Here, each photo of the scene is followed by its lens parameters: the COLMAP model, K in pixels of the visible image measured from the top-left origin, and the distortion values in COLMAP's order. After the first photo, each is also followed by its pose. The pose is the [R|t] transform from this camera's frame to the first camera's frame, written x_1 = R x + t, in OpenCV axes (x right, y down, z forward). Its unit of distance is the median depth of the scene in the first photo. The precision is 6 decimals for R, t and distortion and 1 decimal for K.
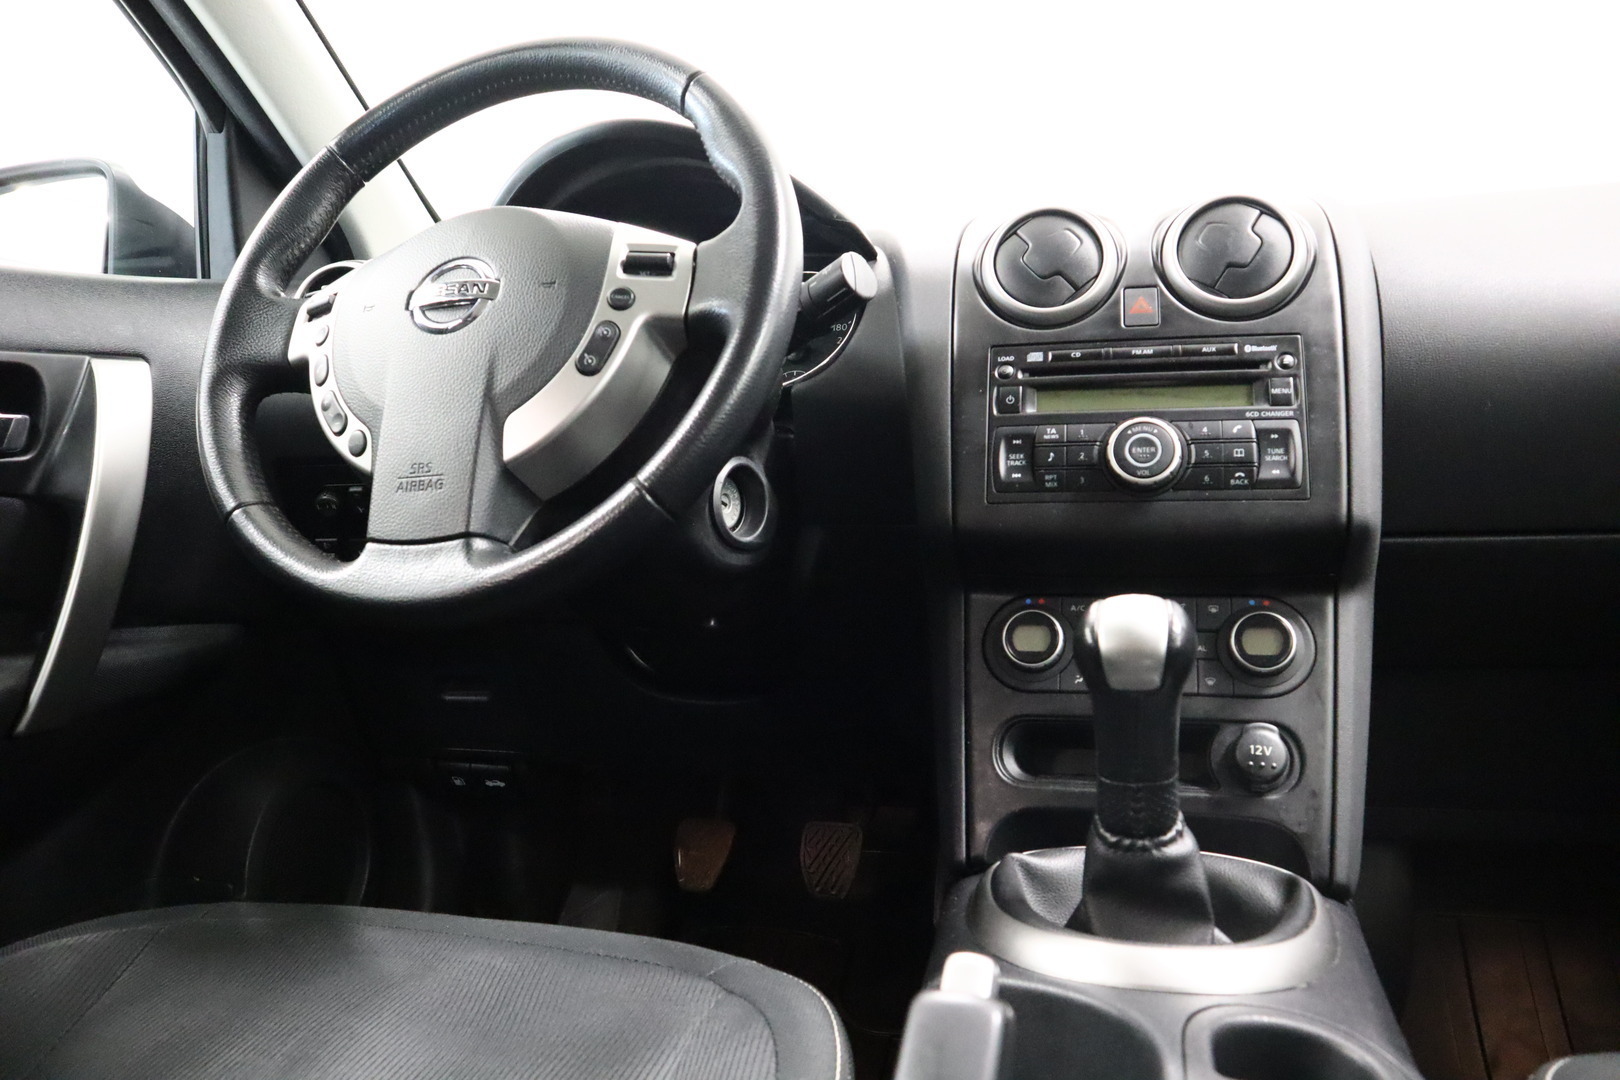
lens RADIAL K [[1149.6, 0, 789.3], [0, 1149.6, 528.2], [0, 0, 1]] dist [-0.111030, 0.066241]
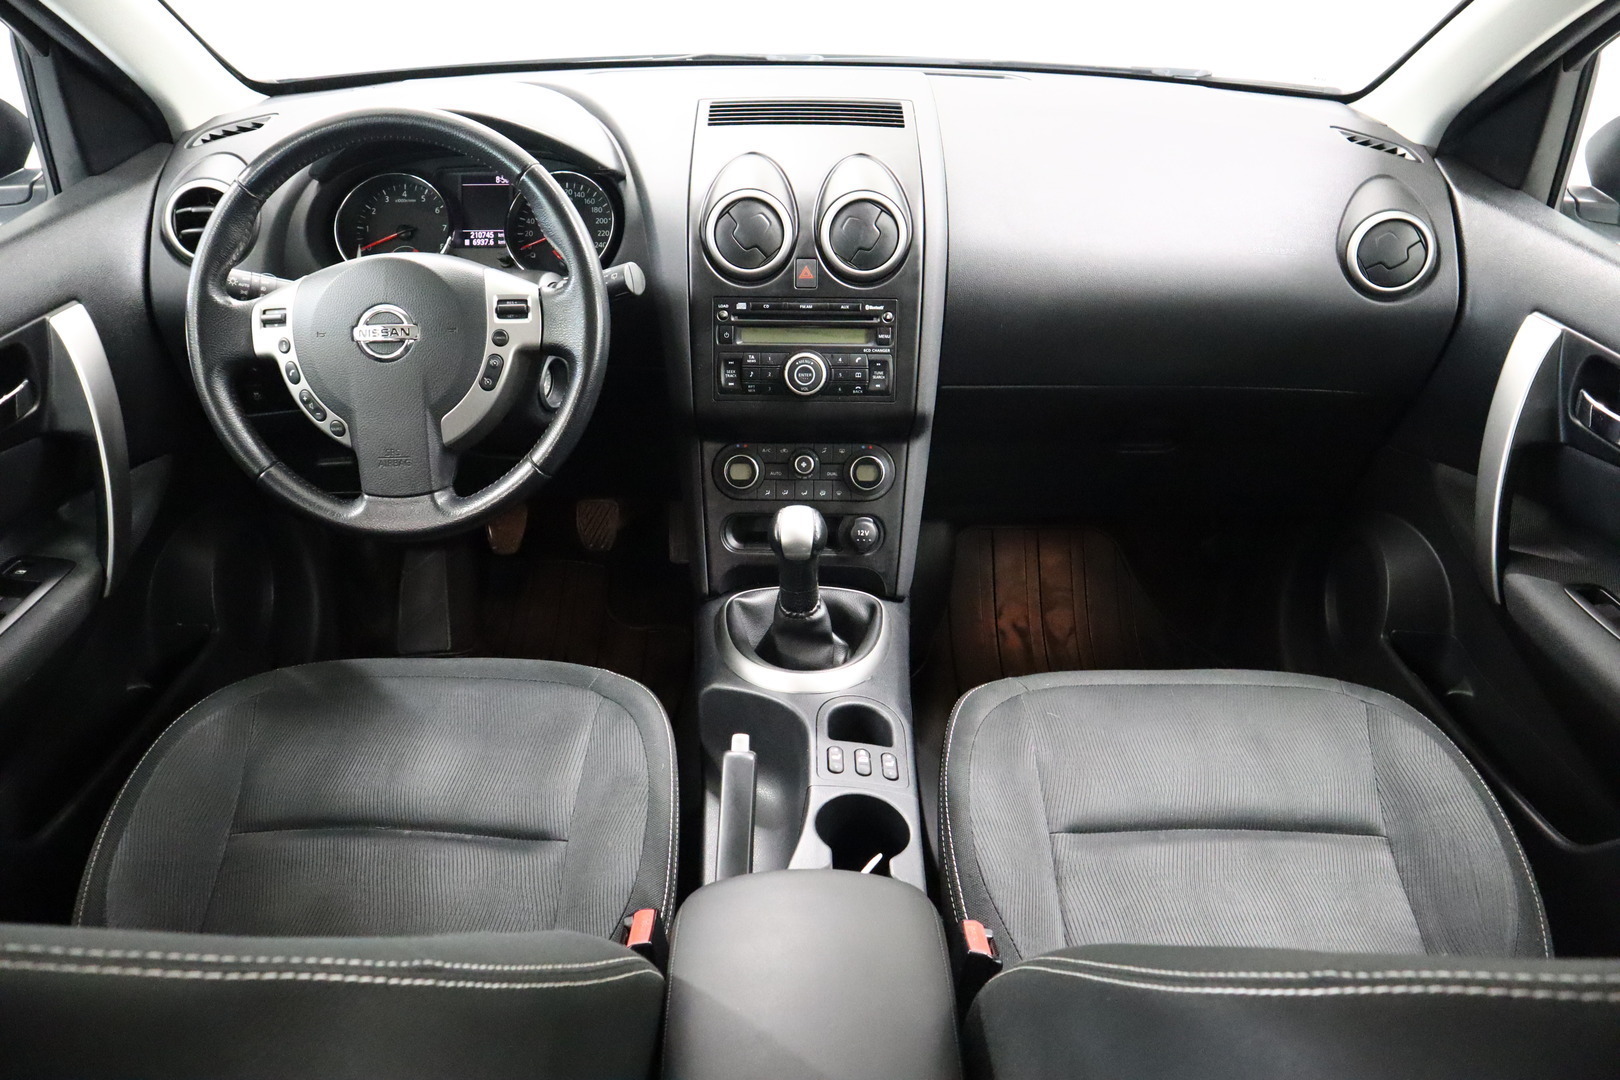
lens RADIAL K [[1149.6, 0, 792.8], [0, 1149.6, 563.2], [0, 0, 1]] dist [-0.111030, 0.066241]
pose [[0.959184, -0.121465, 0.255367, -0.184523], [-0.013263, 0.882733, 0.469688, -0.632801], [-0.282472, -0.453904, 0.845092, -0.591732]]
